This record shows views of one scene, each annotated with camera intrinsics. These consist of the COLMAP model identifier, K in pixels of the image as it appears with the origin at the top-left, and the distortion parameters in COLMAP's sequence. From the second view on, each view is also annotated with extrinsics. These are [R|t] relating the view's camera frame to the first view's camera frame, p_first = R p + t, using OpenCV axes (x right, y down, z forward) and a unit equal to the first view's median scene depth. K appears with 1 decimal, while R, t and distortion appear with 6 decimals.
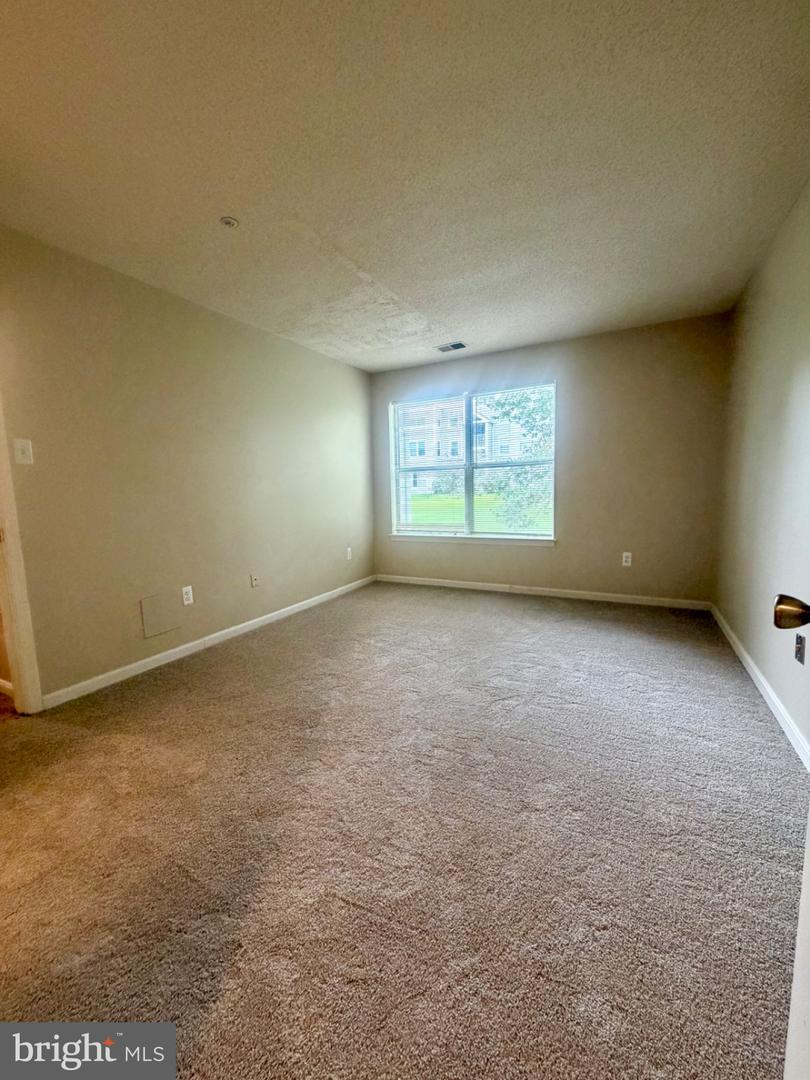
lens RADIAL K [[430.2, 0, 405.0], [0, 430.2, 540.0], [0, 0, 1]] dist [0.000353, 0.000076]
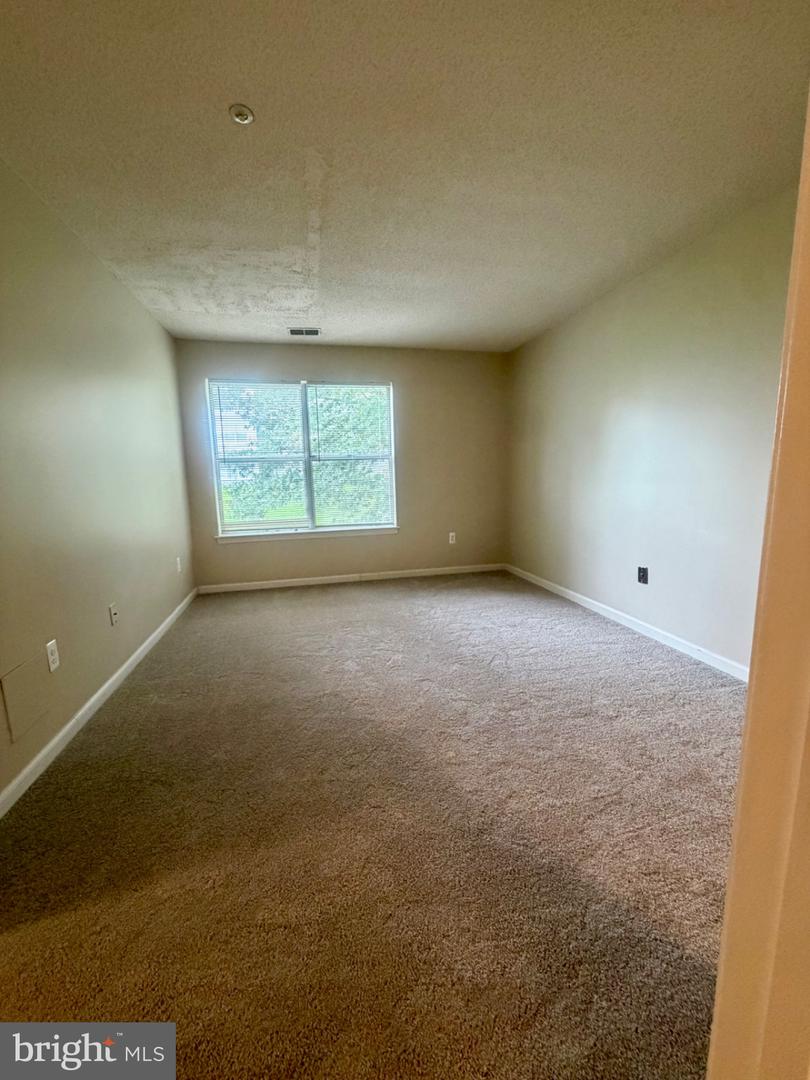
lens RADIAL K [[430.2, 0, 405.0], [0, 430.2, 540.0], [0, 0, 1]] dist [0.000353, 0.000076]
pose [[0.753457, -0.092359, 0.650978, -0.422349], [0.083682, 0.995504, 0.044384, -0.017761], [-0.652150, 0.021034, 0.757798, 0.163725]]
